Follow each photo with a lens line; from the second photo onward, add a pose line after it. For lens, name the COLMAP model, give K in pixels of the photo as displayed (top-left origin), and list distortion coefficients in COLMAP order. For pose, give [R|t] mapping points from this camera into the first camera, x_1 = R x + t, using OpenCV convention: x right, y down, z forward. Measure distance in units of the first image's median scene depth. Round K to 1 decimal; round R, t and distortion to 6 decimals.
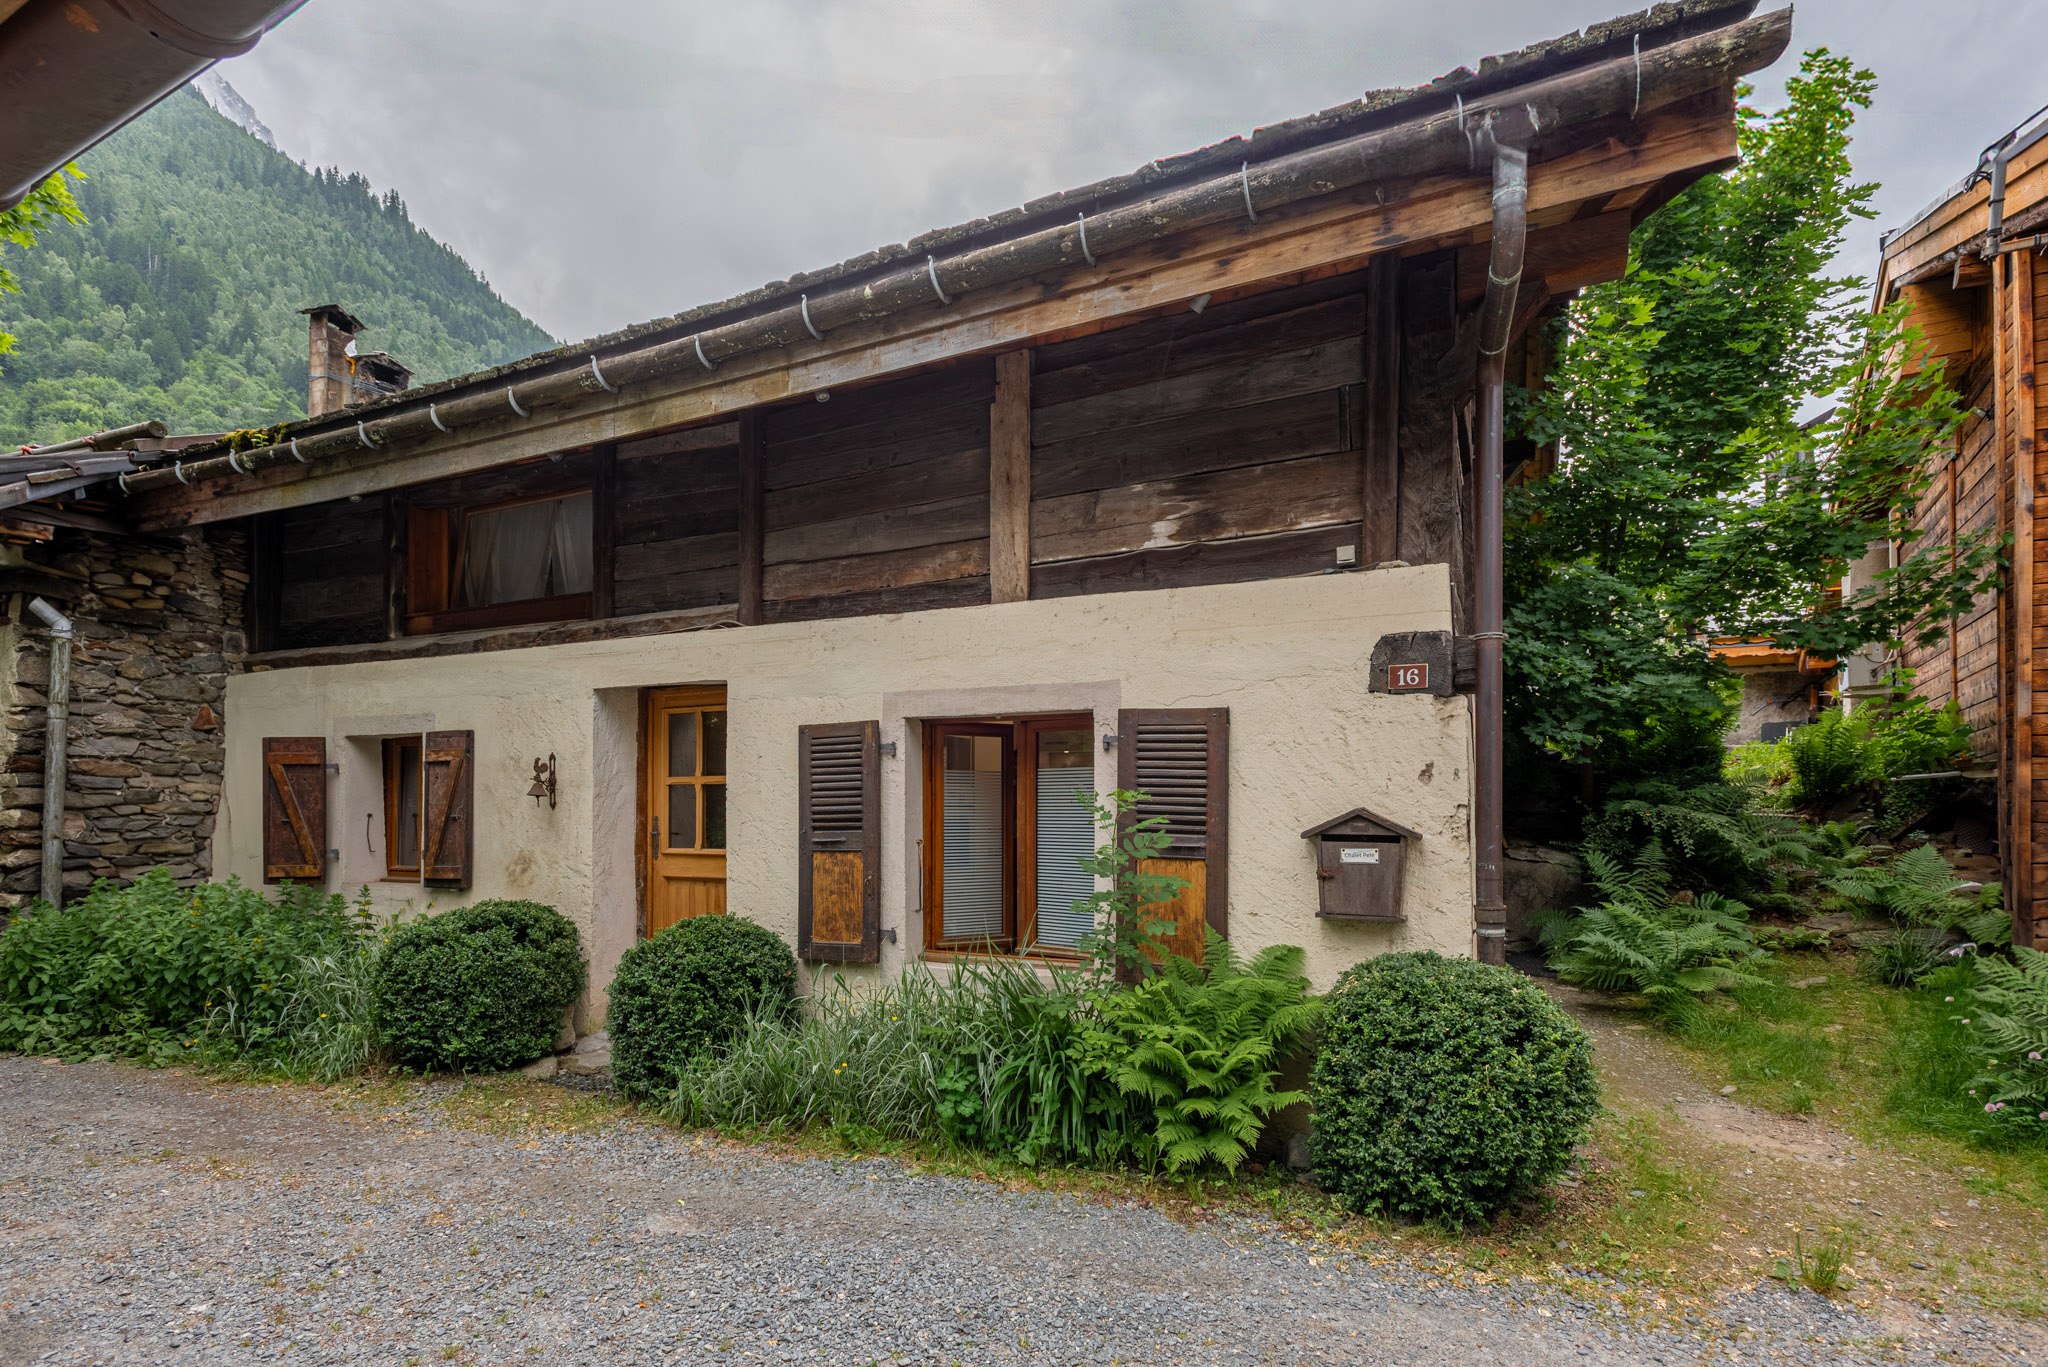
lens RADIAL K [[938.0, 0, 1025.1], [0, 938.0, 782.7], [0, 0, 1]] dist [0.009669, 0.000092]
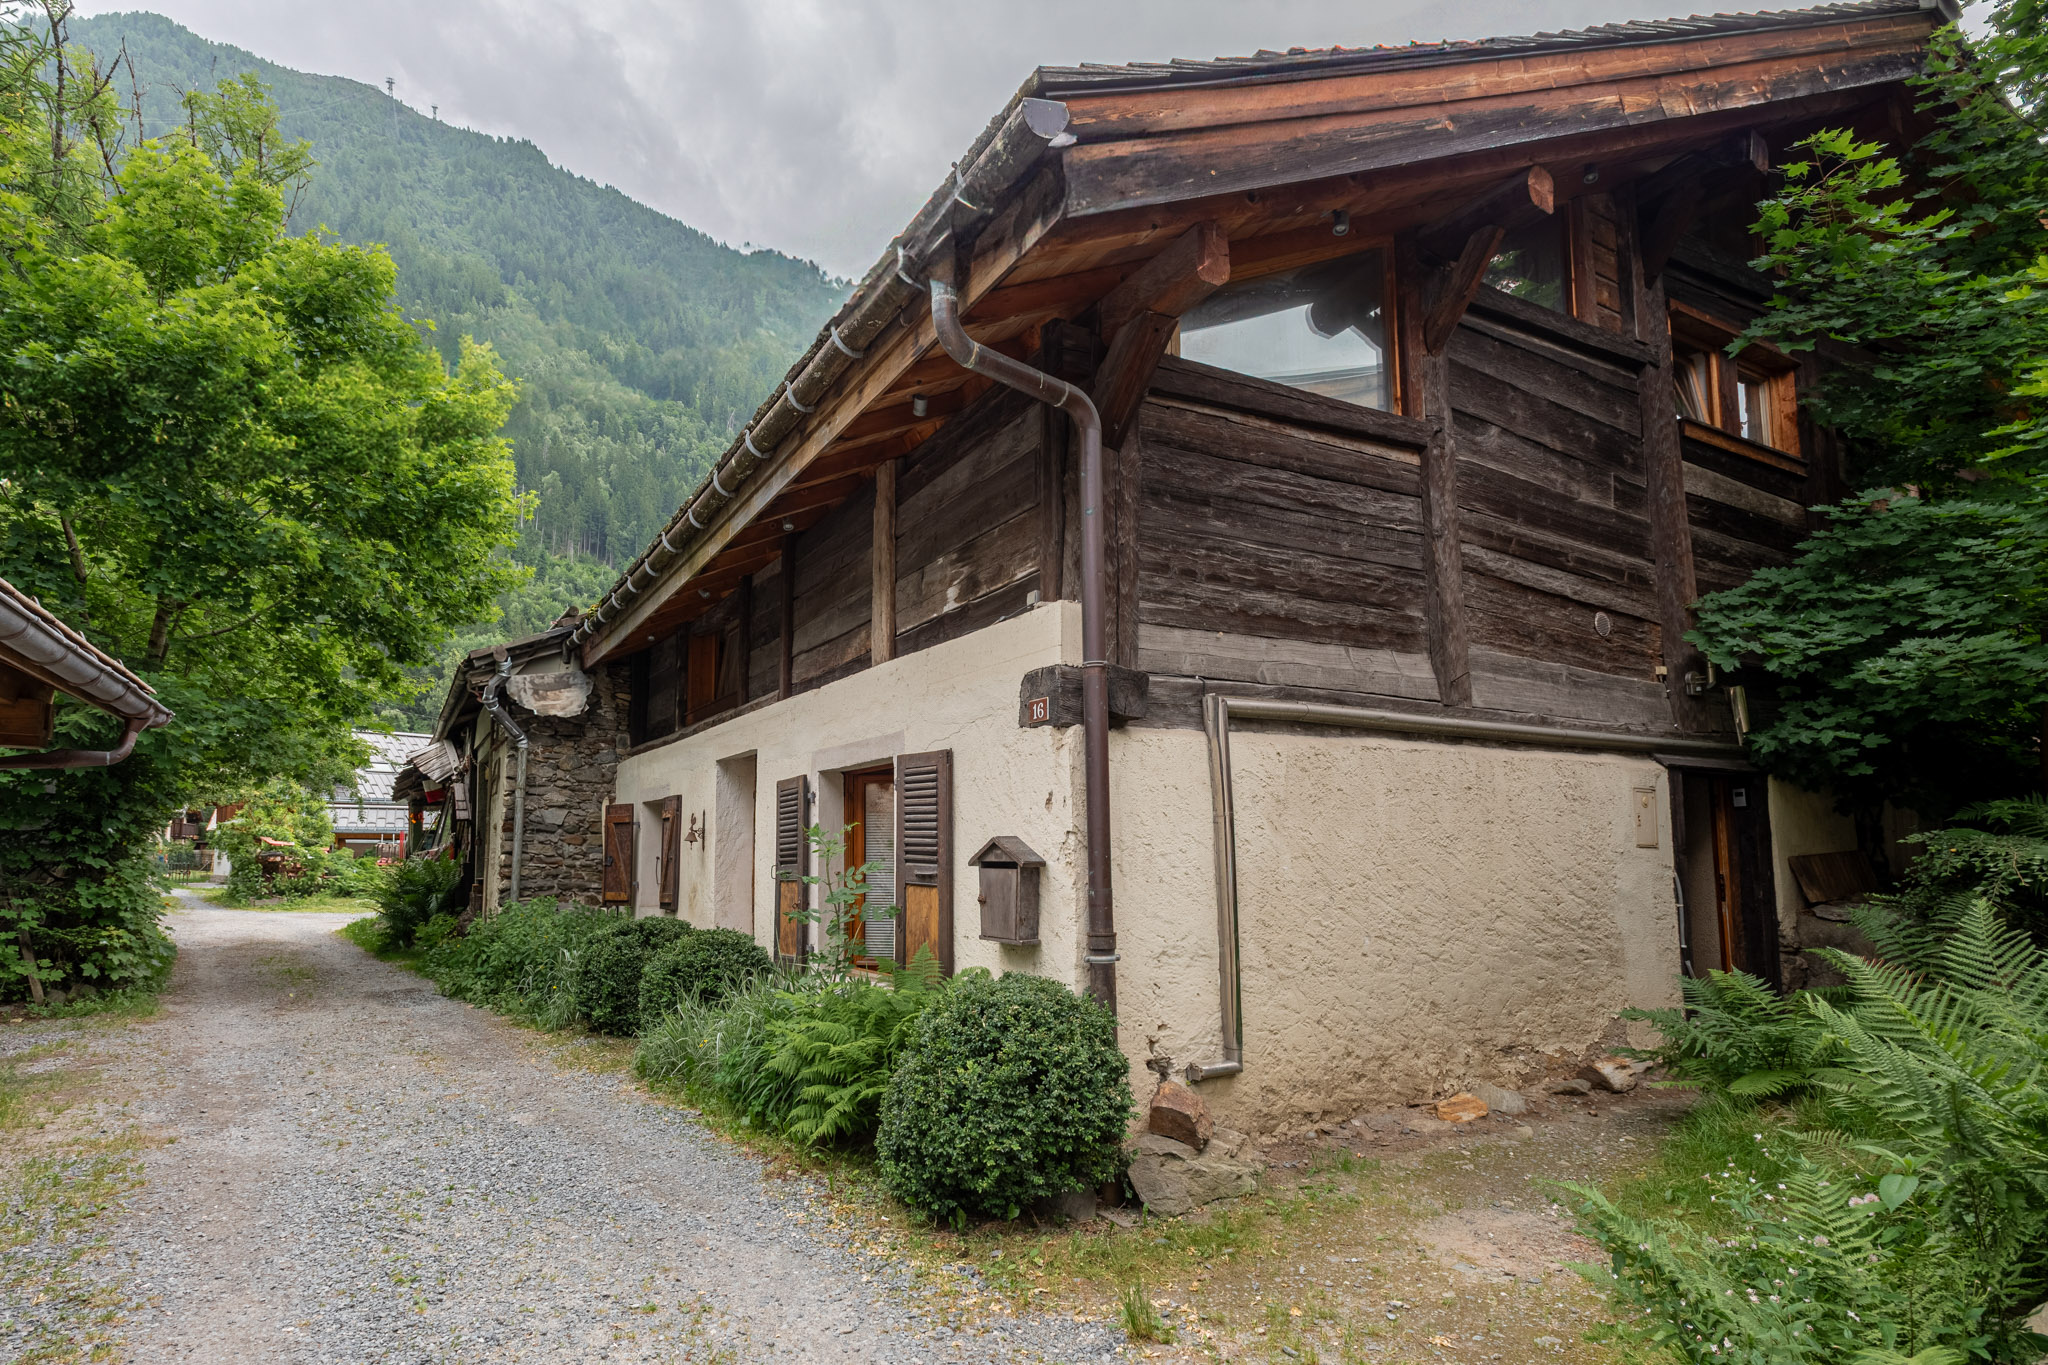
lens RADIAL K [[1043.3, 0, 1020.0], [0, 1043.3, 740.2], [0, 0, 1]] dist [0.000001, 0.000073]
pose [[0.820283, -0.069848, -0.567677, 0.920973], [0.017585, 0.995126, -0.097032, 0.029298], [0.571687, 0.069611, 0.817513, 0.030409]]
